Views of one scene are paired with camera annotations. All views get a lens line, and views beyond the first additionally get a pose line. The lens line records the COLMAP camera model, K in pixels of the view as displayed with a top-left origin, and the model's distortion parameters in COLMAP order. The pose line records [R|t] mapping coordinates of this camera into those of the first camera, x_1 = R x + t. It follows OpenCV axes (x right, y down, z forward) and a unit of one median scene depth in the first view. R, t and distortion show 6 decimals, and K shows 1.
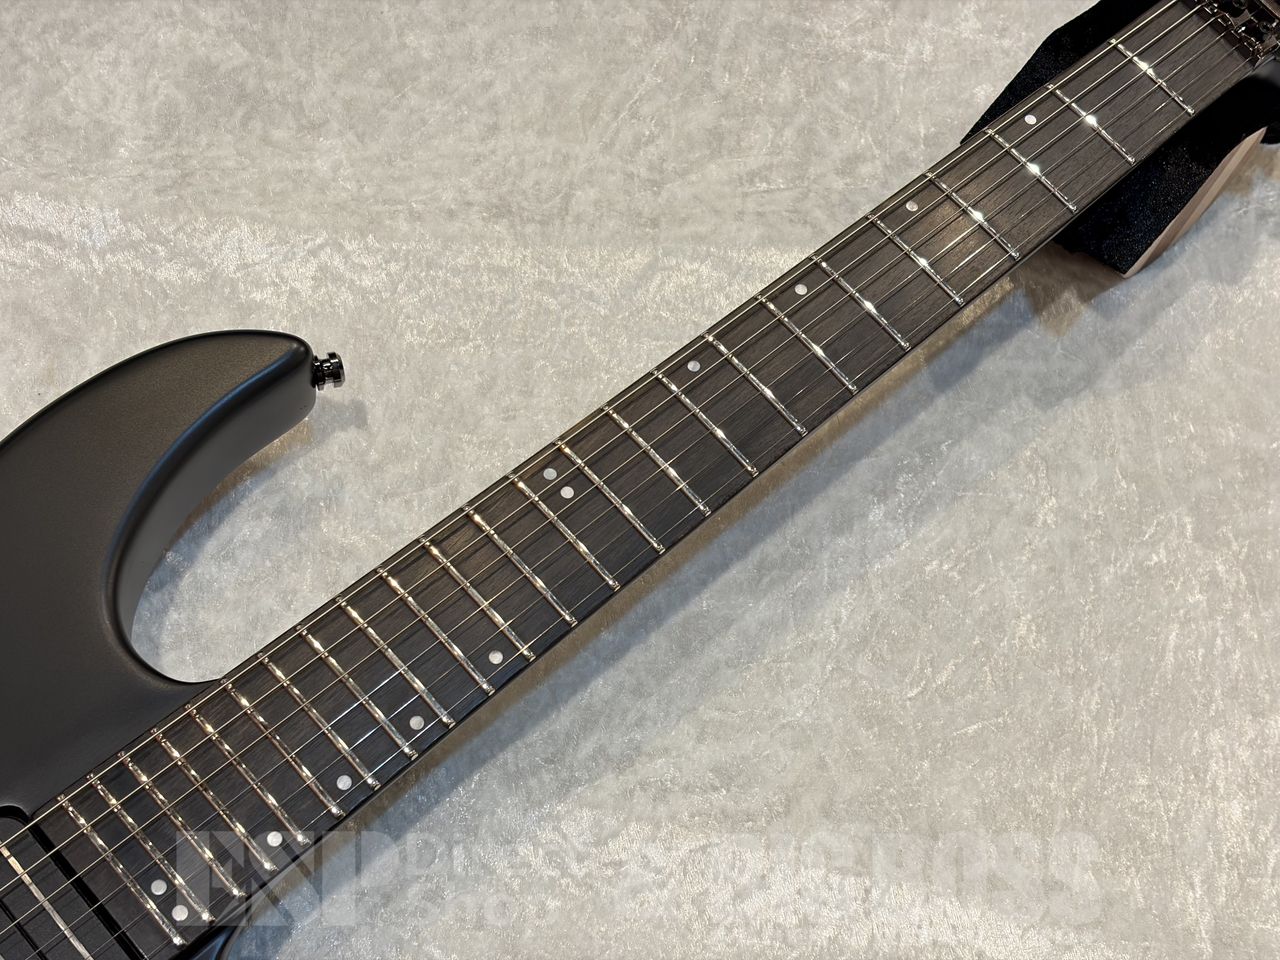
lens RADIAL K [[1942.9, 0, 649.9], [0, 1942.9, 493.3], [0, 0, 1]] dist [0.112948, 0.000000]
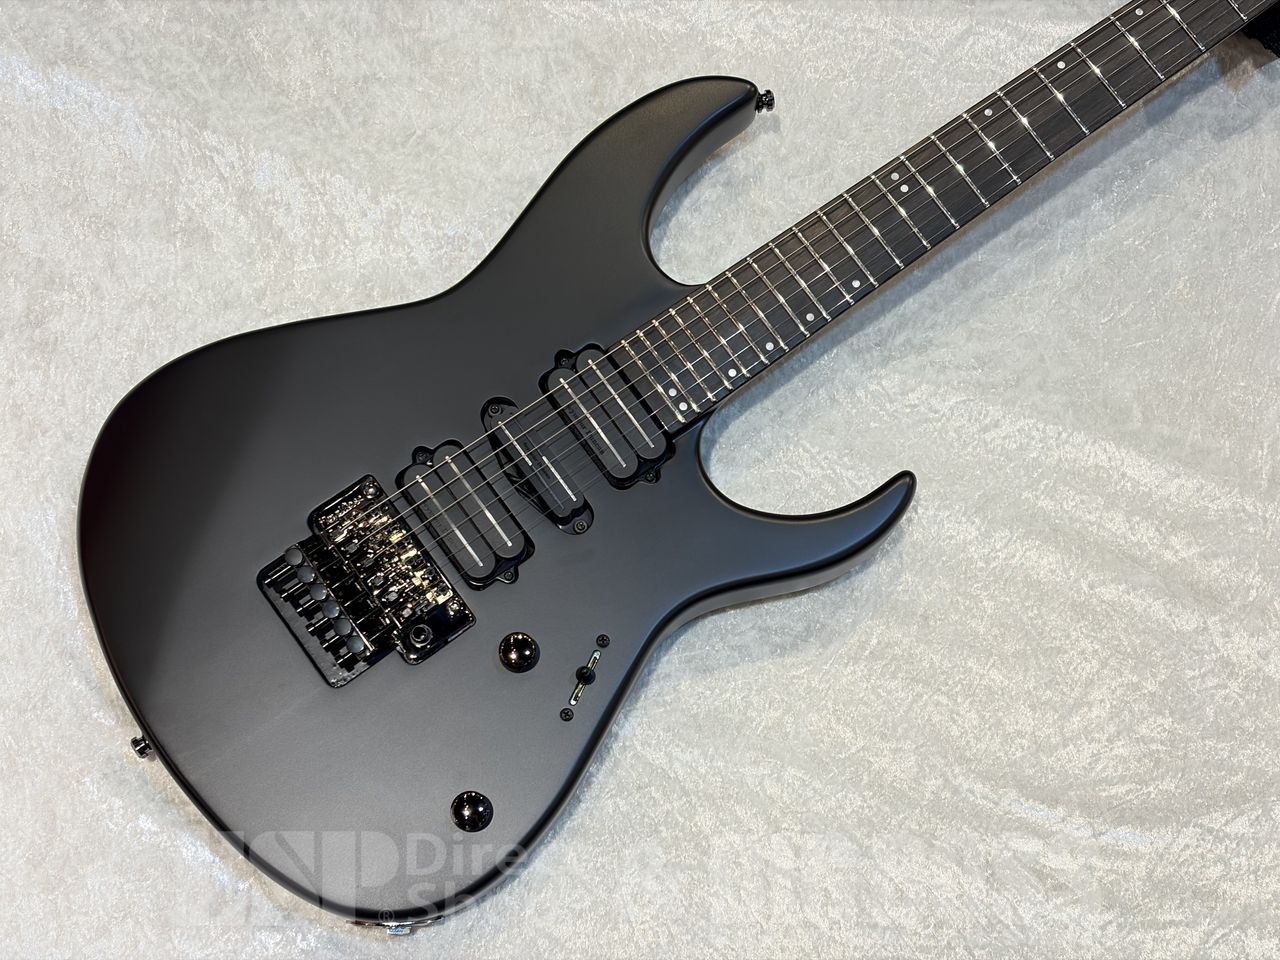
lens RADIAL K [[1942.9, 0, 639.7], [0, 1942.9, 492.3], [0, 0, 1]] dist [0.112948, 0.000000]
pose [[0.987273, 0.089166, -0.131687, -0.019701], [-0.059998, 0.975680, 0.210828, -0.077524], [0.147283, -0.200244, 0.968612, -0.658601]]
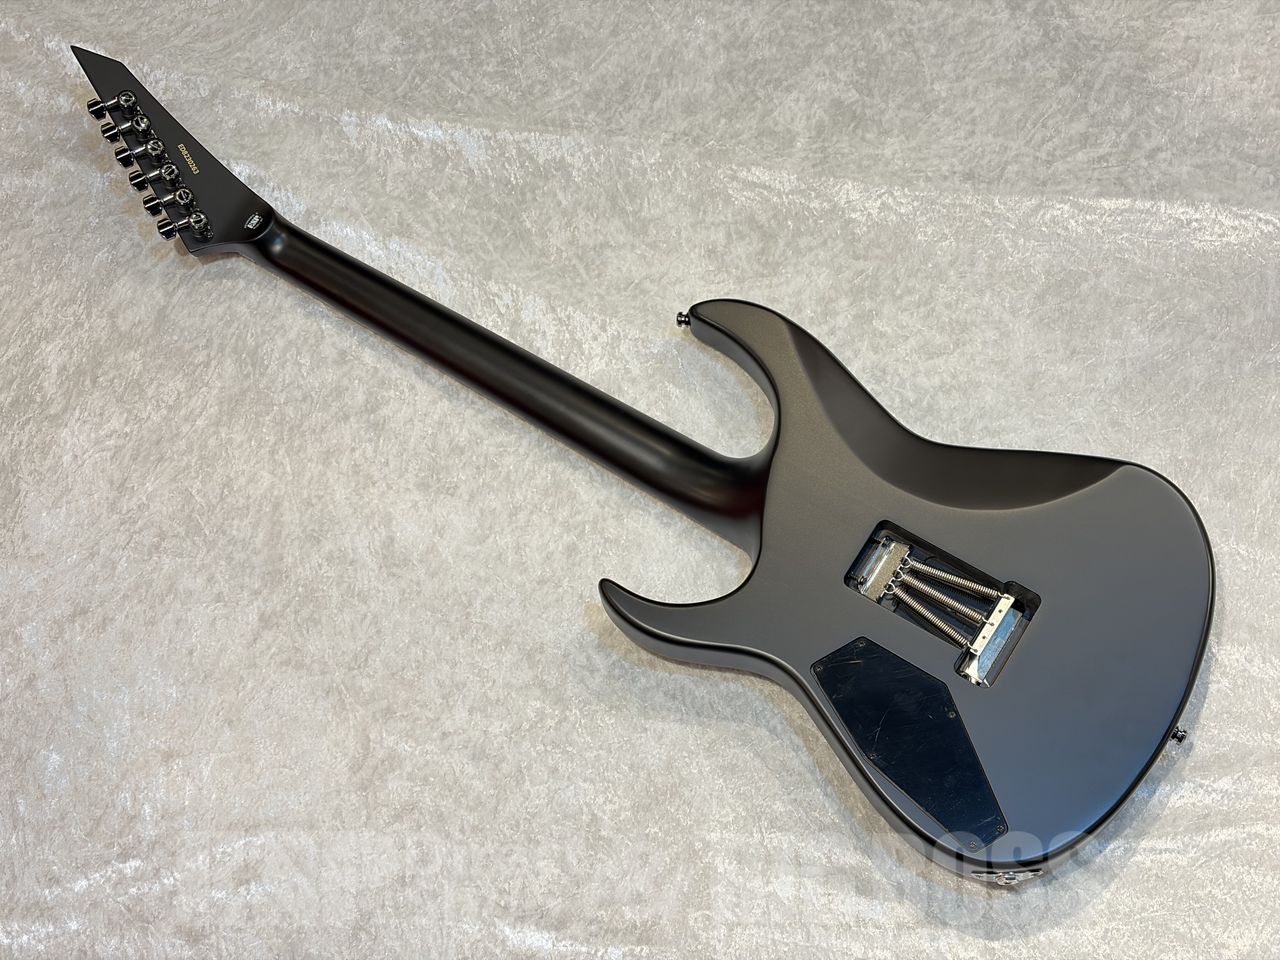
lens RADIAL K [[1942.9, 0, 642.6], [0, 1942.9, 493.6], [0, 0, 1]] dist [0.112948, 0.000000]
pose [[0.952009, 0.085052, -0.294016, 0.256194], [-0.051813, 0.991534, 0.119061, -0.040951], [0.301653, -0.098113, 0.948356, -1.237221]]
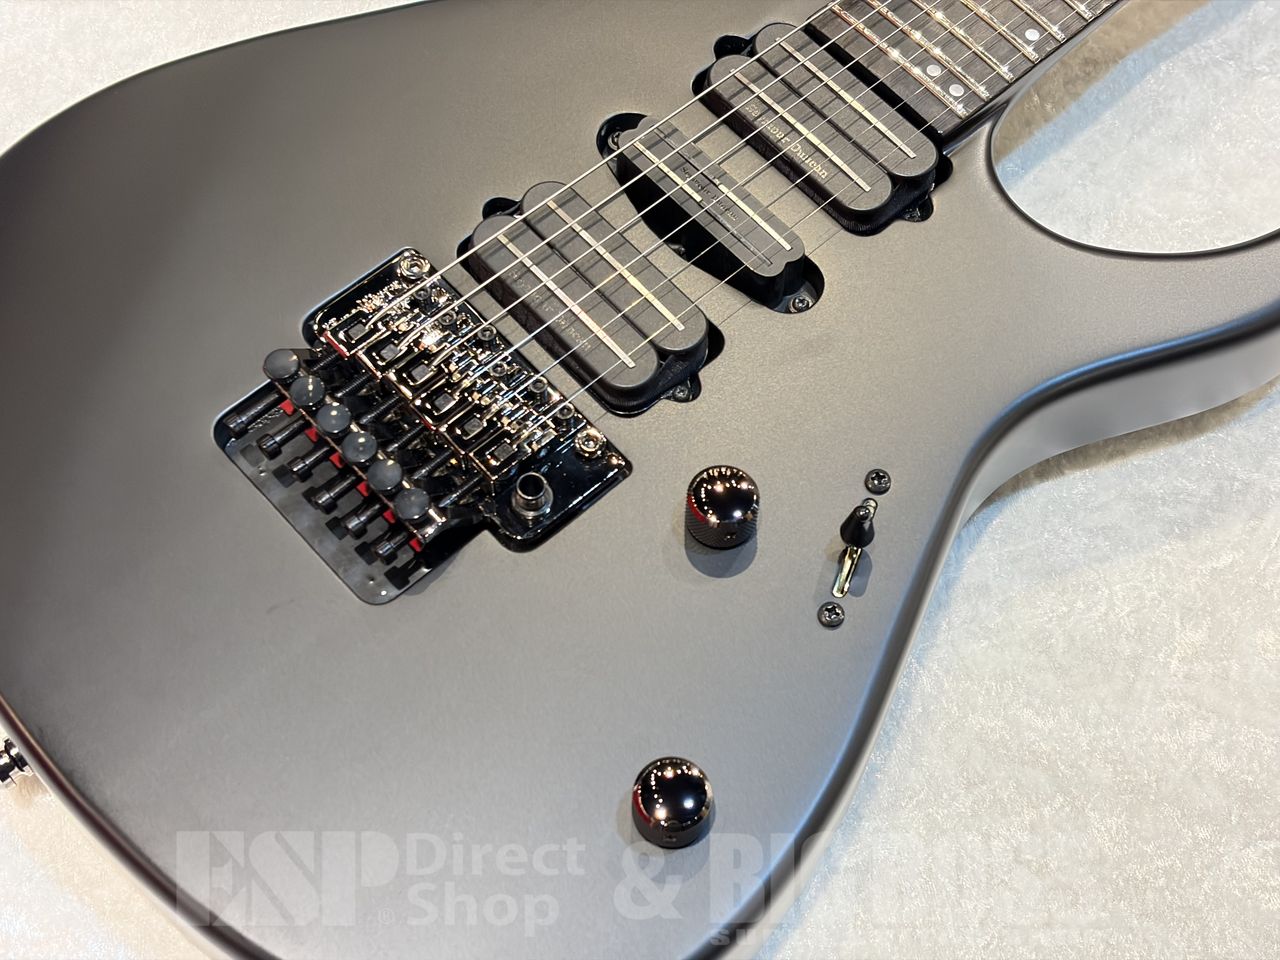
lens RADIAL K [[1942.9, 0, 596.8], [0, 1942.9, 474.2], [0, 0, 1]] dist [0.112948, 0.000000]
pose [[0.990166, -0.039608, -0.134171, -0.231128], [0.034802, 0.998672, -0.037984, 0.353597], [0.135498, 0.032941, 0.990230, -0.058219]]
